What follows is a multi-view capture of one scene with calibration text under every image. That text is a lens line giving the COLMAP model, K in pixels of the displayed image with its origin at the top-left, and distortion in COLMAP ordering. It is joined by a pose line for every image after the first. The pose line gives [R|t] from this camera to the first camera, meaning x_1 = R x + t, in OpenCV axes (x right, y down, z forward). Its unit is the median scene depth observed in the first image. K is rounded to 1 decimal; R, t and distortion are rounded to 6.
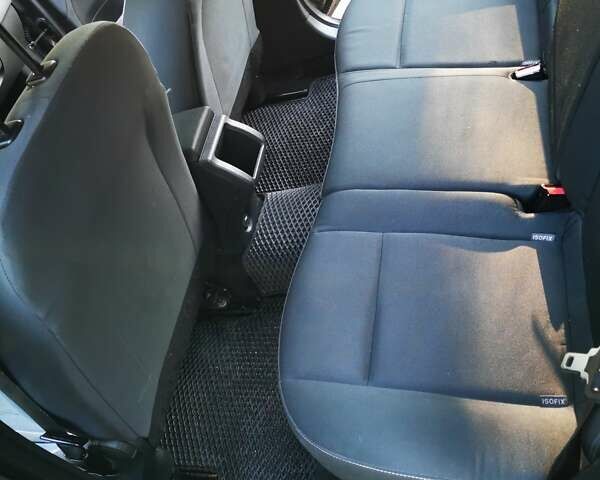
lens RADIAL K [[603.7, 0, 300.0], [0, 603.7, 240.0], [0, 0, 1]] dist [0.006587, 0.016643]
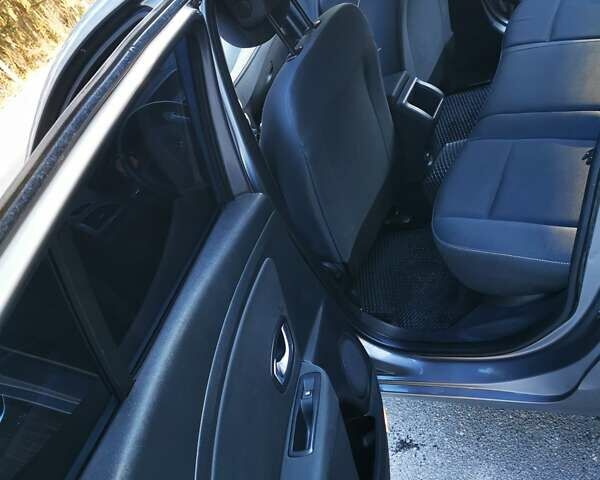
lens RADIAL K [[603.7, 0, 300.0], [0, 603.7, 240.0], [0, 0, 1]] dist [0.006587, 0.016643]
pose [[0.938434, 0.067975, -0.338704, 0.135406], [-0.096826, 0.992906, -0.069006, 0.321167], [0.331611, 0.097553, 0.938359, -0.443133]]
